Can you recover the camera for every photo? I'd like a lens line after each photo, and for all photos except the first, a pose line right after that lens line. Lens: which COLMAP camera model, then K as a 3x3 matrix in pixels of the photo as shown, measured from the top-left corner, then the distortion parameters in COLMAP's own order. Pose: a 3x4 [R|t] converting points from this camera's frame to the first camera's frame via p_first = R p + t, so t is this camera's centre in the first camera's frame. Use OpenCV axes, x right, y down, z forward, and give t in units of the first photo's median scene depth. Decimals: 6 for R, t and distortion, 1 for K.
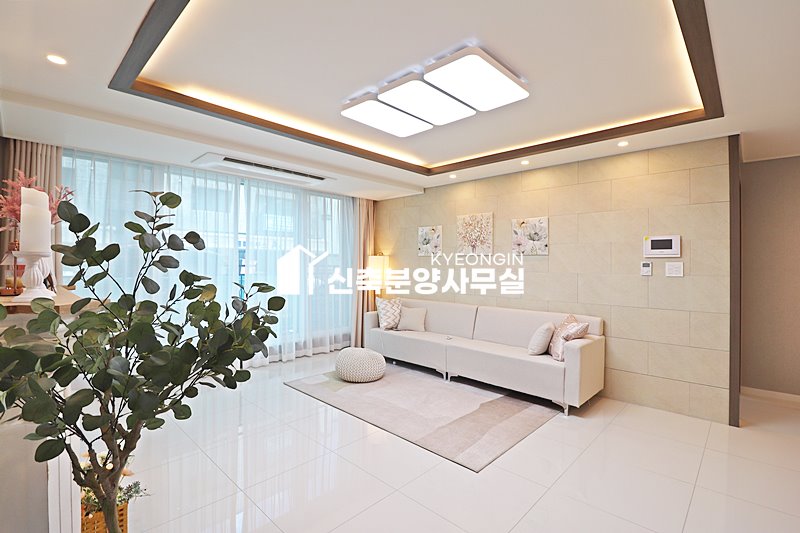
lens RADIAL K [[372.1, 0, 406.3], [0, 372.1, 263.1], [0, 0, 1]] dist [-0.016890, -0.000303]
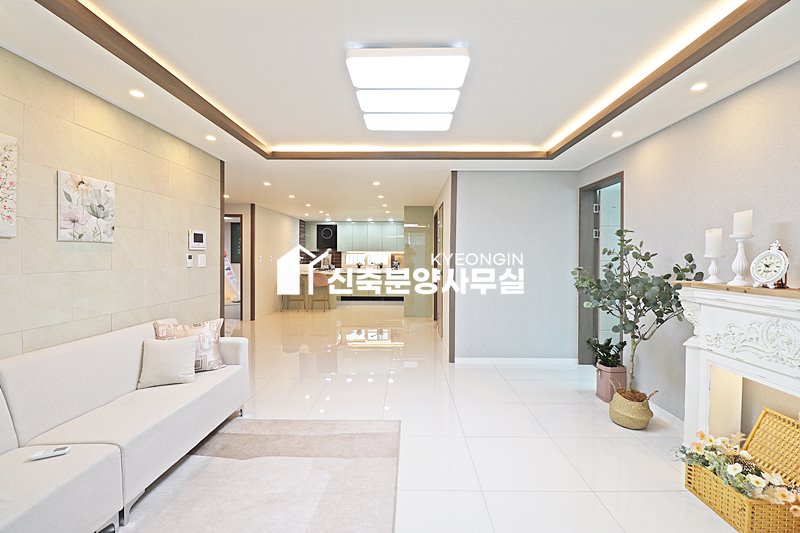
lens RADIAL K [[372.1, 0, 404.1], [0, 372.1, 263.0], [0, 0, 1]] dist [-0.016890, -0.000303]
pose [[-0.684904, -0.023574, 0.728252, -0.424184], [-0.010071, 0.999687, 0.022889, -0.006704], [-0.728563, 0.008343, -0.684928, 1.061647]]
